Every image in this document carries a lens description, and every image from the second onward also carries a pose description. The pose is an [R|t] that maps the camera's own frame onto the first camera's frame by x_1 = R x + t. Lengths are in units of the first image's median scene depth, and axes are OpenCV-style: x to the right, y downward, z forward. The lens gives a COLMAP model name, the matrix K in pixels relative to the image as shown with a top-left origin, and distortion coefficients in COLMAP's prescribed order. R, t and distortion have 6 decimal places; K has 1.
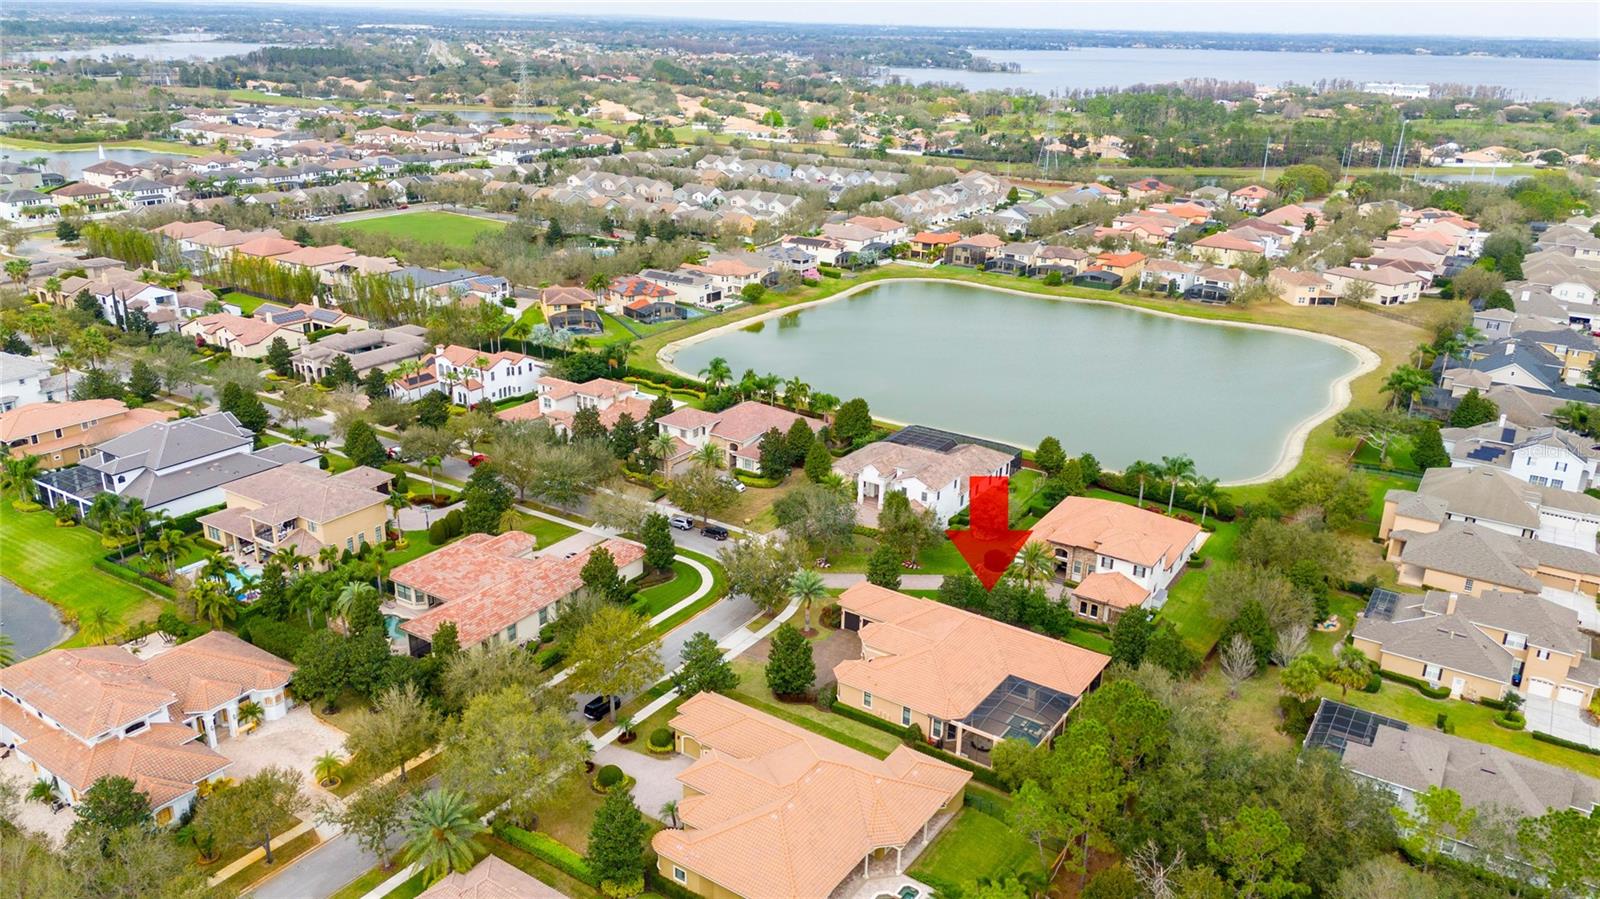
lens RADIAL K [[1160.8, 0, 805.5], [0, 1160.8, 473.7], [0, 0, 1]] dist [0.083370, -0.097715]
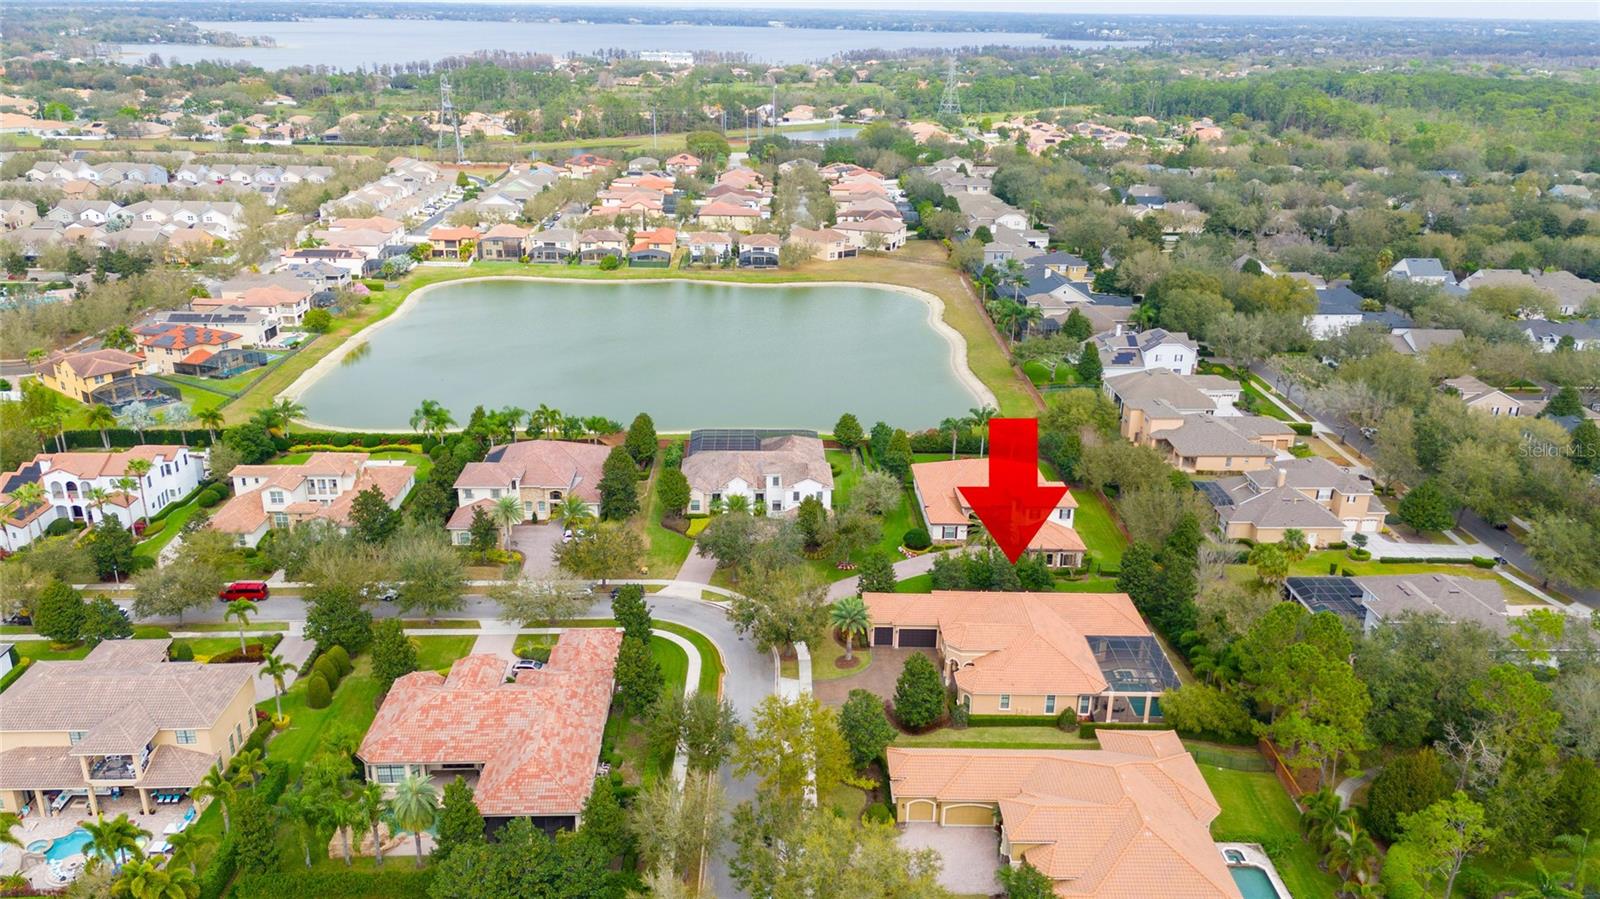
lens RADIAL K [[1160.8, 0, 805.5], [0, 1160.8, 473.7], [0, 0, 1]] dist [0.083370, -0.097715]
pose [[0.819329, -0.221408, 0.528846, -0.221935], [0.209701, 0.974237, 0.082992, -0.043582], [-0.533596, 0.042901, 0.844651, 0.098889]]
